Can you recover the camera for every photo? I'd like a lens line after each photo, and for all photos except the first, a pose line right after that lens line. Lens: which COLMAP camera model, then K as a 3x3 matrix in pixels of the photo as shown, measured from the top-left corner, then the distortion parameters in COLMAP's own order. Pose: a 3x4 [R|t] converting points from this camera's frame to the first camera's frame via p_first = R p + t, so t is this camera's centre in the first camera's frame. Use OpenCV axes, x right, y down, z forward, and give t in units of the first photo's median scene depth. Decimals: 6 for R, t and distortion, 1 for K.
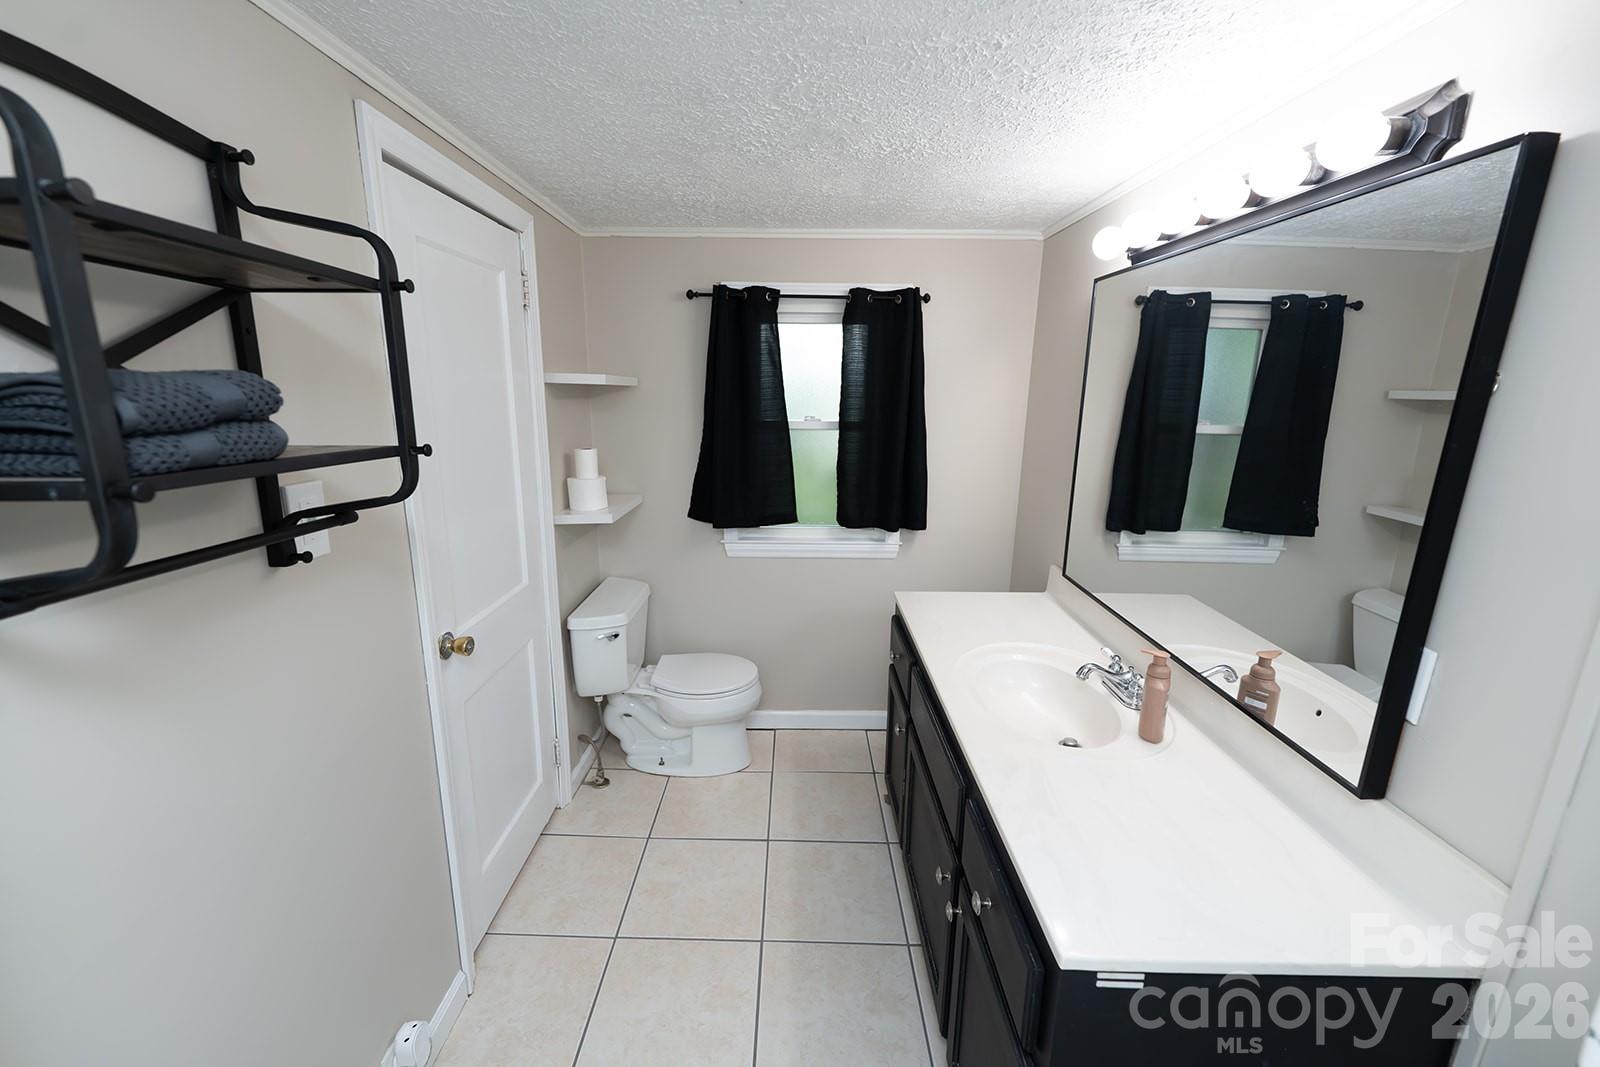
lens RADIAL K [[648.4, 0, 781.6], [0, 648.4, 534.5], [0, 0, 1]] dist [0.009450, -0.000264]
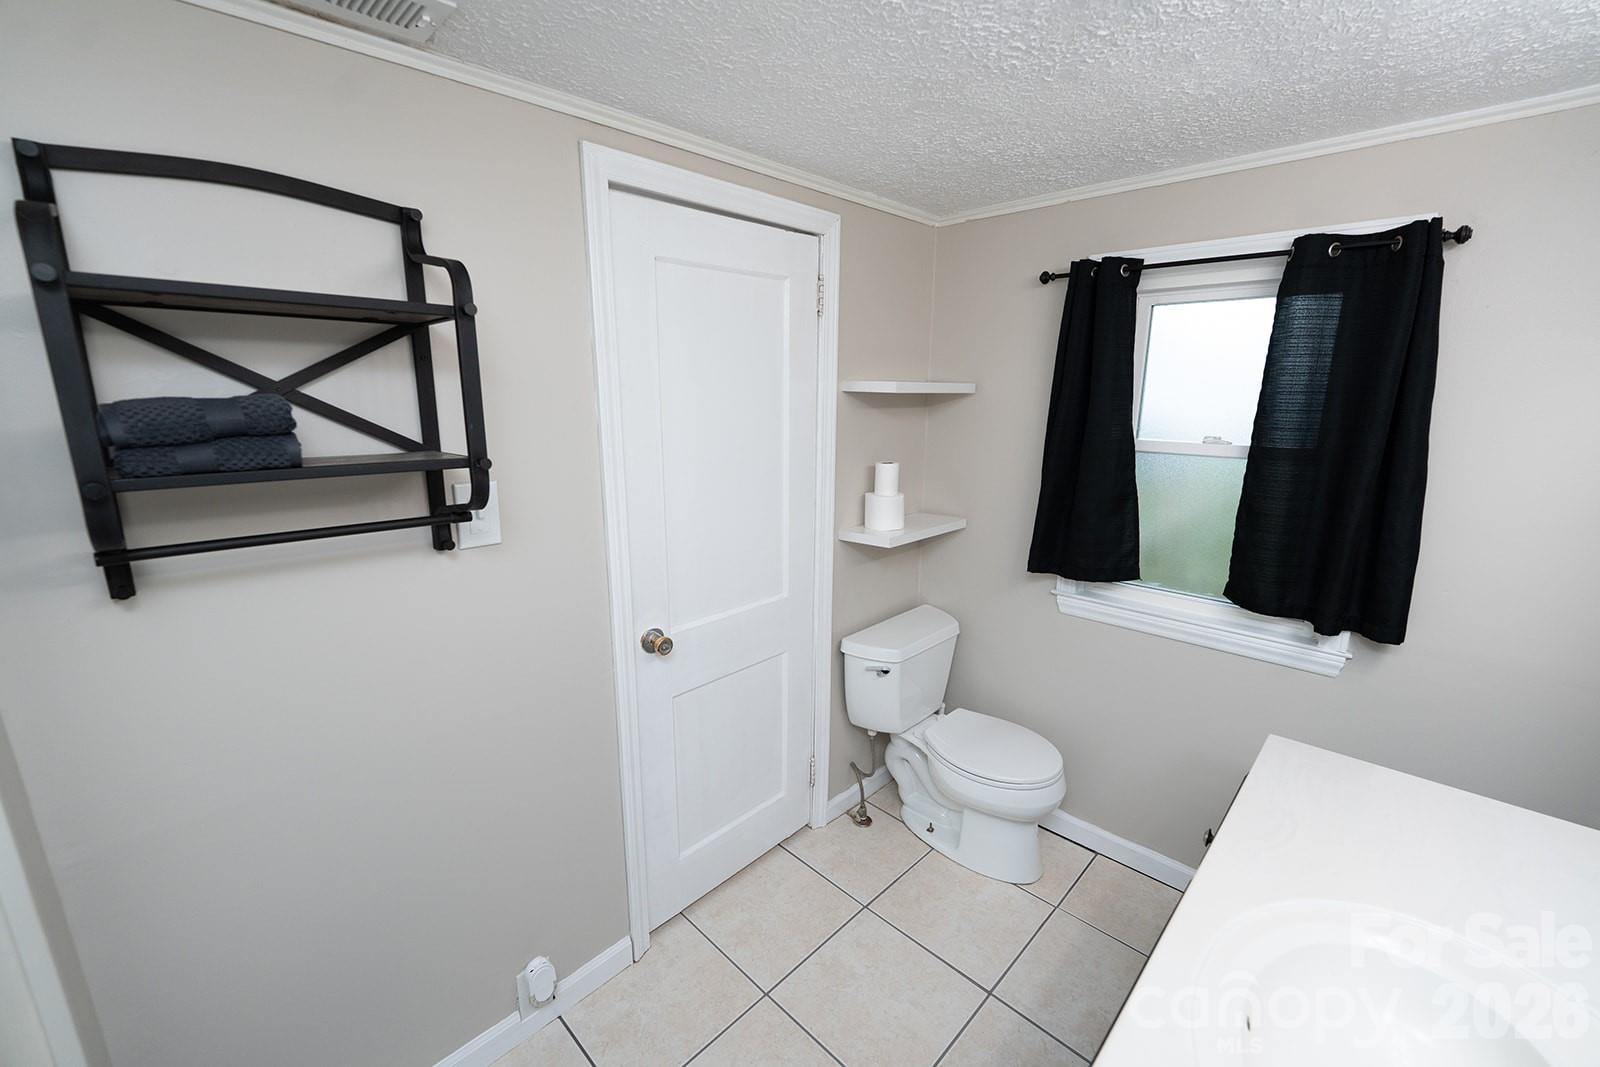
lens RADIAL K [[651.9, 0, 790.3], [0, 651.9, 537.0], [0, 0, 1]] dist [-0.001890, -0.000774]
pose [[0.727014, 0.148116, -0.670457, 0.218032], [-0.147024, 0.987389, 0.058706, -0.060004], [0.670698, 0.055893, 0.739622, 0.227408]]
